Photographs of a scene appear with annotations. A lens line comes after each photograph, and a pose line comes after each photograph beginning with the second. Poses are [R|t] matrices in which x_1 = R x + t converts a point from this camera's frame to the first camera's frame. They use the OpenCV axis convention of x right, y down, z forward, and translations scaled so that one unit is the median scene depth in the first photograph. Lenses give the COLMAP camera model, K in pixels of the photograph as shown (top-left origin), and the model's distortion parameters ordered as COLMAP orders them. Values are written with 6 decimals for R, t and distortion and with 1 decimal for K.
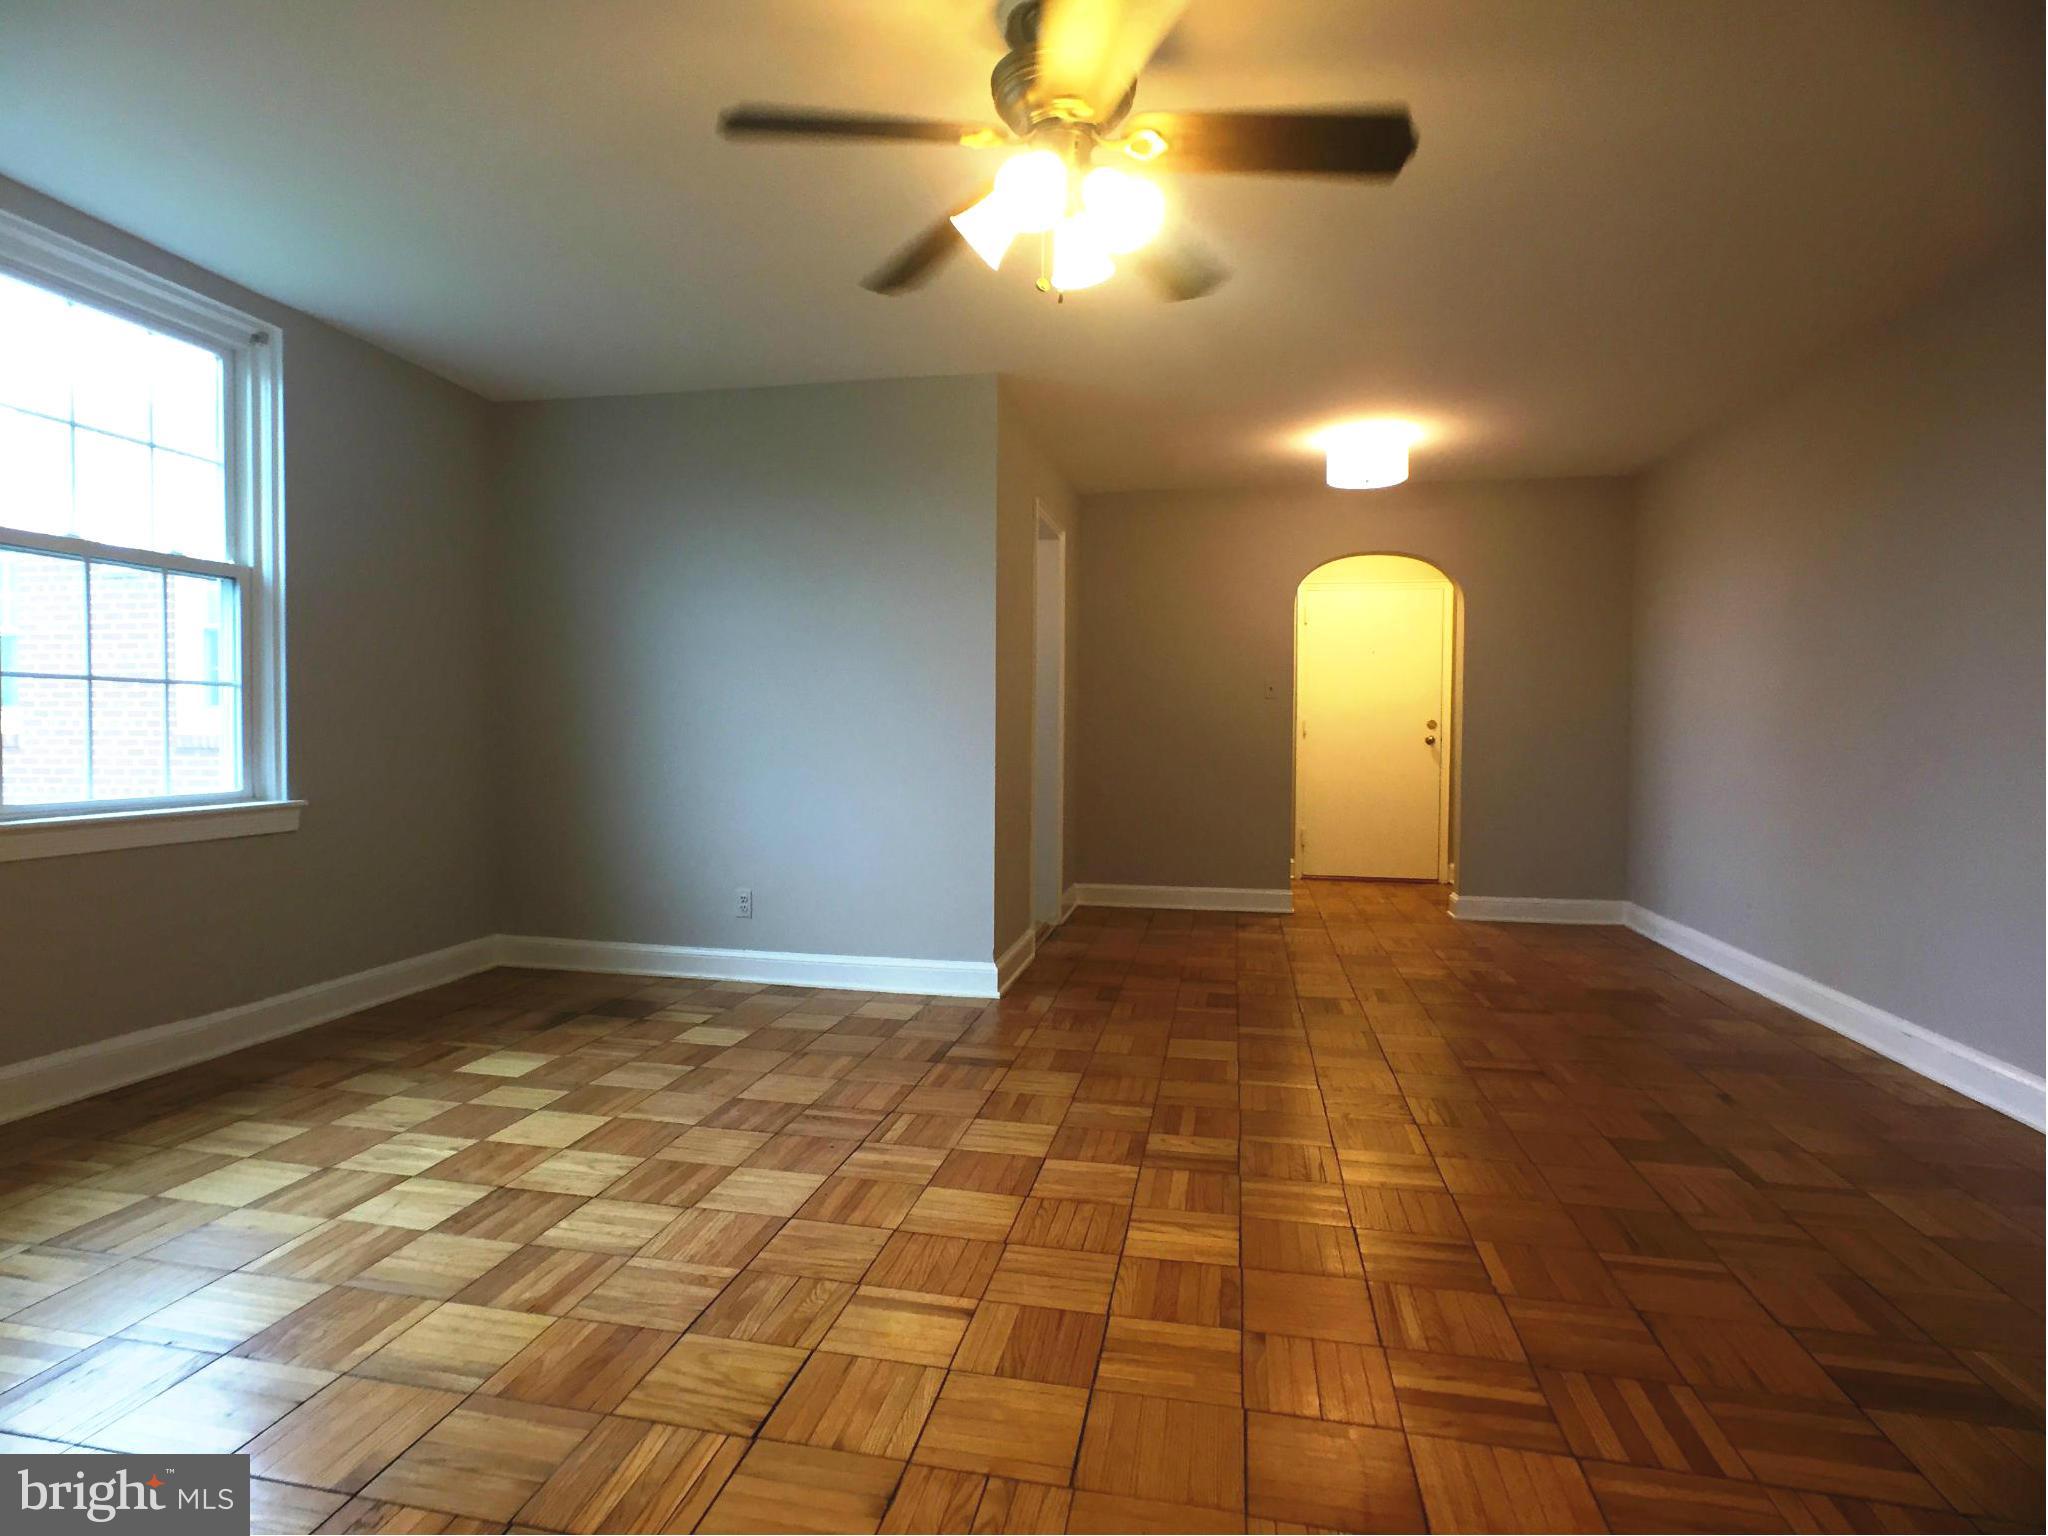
lens RADIAL K [[1097.0, 0, 996.6], [0, 1097.0, 765.6], [0, 0, 1]] dist [-0.039490, 0.026058]
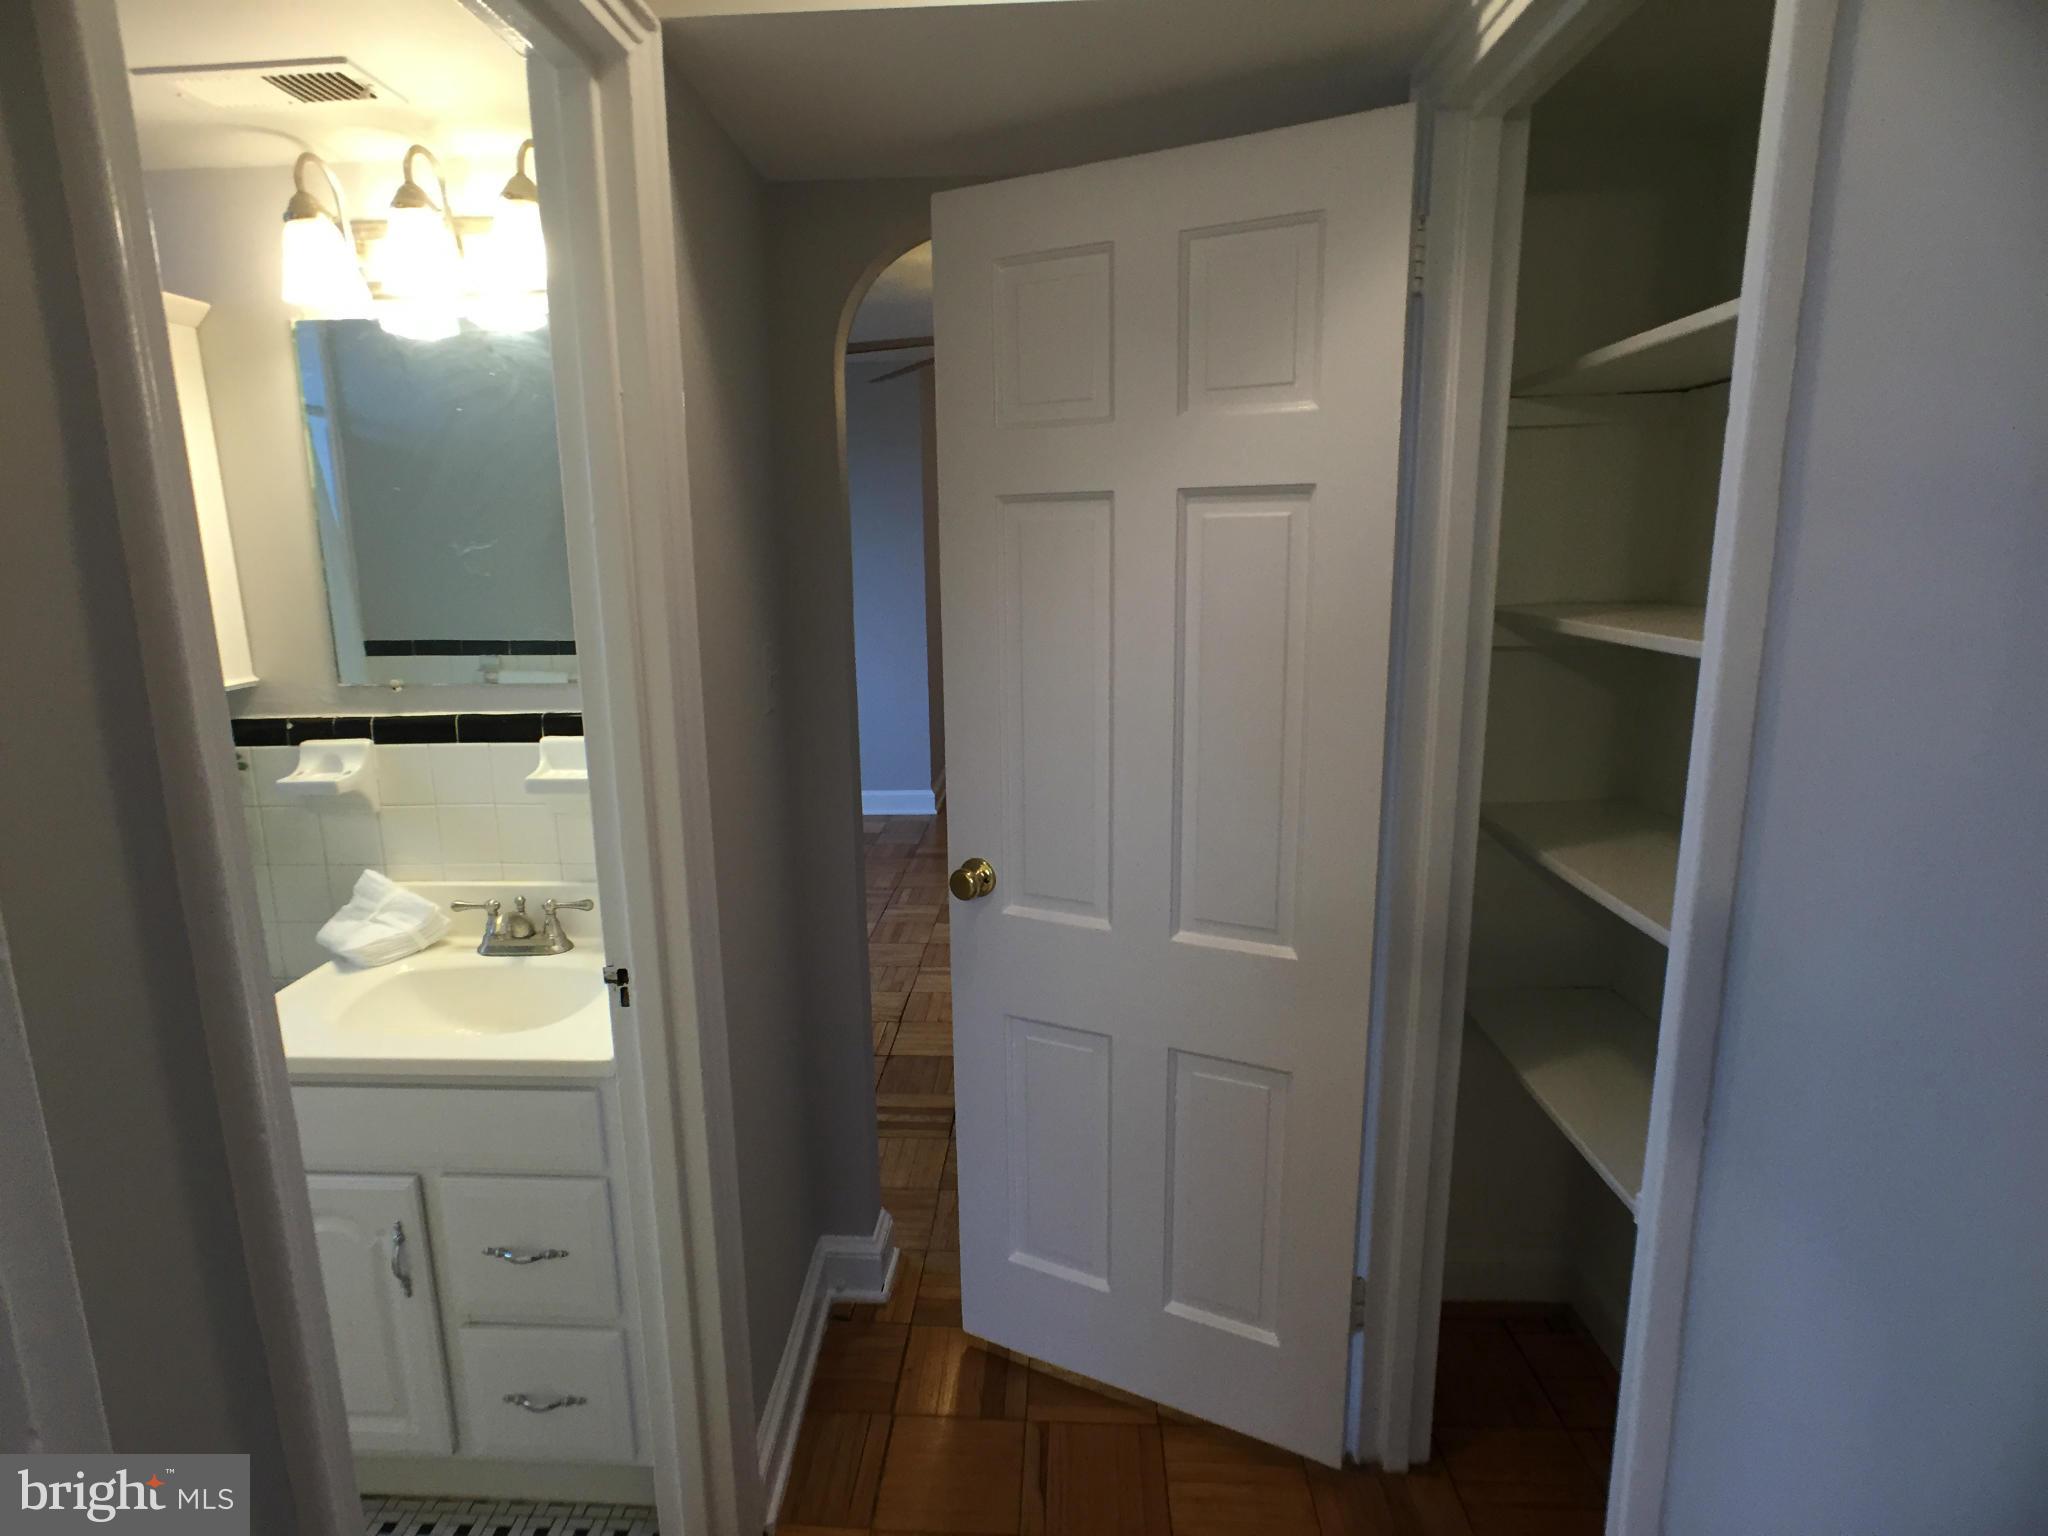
lens RADIAL K [[1097.0, 0, 996.6], [0, 1097.0, 765.6], [0, 0, 1]] dist [-0.039490, 0.026058]
pose [[0.988912, -0.056170, 0.137468, -0.176666], [0.032118, 0.984695, 0.171303, -0.143980], [-0.144986, -0.164989, 0.975581, -0.617793]]
